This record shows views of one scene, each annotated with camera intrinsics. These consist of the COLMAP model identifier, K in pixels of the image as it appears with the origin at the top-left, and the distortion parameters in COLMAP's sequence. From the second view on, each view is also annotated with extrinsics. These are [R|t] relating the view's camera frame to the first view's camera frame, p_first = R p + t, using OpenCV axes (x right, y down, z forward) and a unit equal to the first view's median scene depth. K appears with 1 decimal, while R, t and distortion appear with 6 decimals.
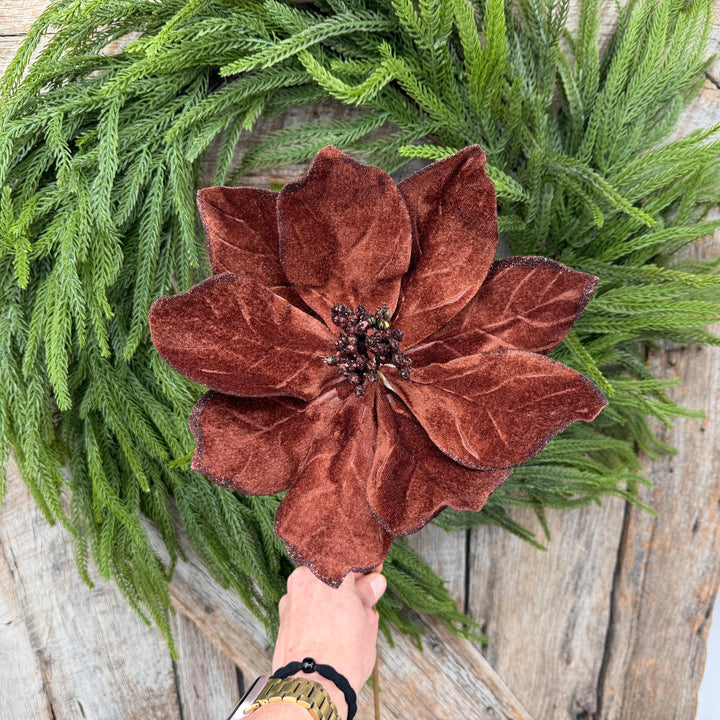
lens RADIAL K [[690.6, 0, 352.4], [0, 690.6, 355.9], [0, 0, 1]] dist [-0.003113, -0.029290]
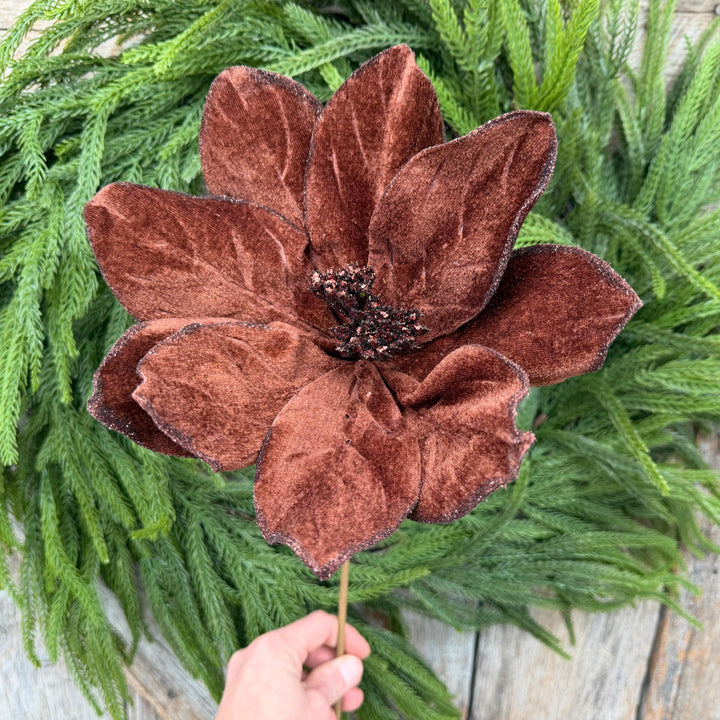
lens RADIAL K [[701.6, 0, 358.8], [0, 701.6, 345.5], [0, 0, 1]] dist [-0.019540, -0.015721]
pose [[0.997620, 0.067039, -0.016113, 0.006221], [-0.068038, 0.995039, -0.072588, -0.027872], [0.011167, 0.073511, 0.997232, 0.139977]]
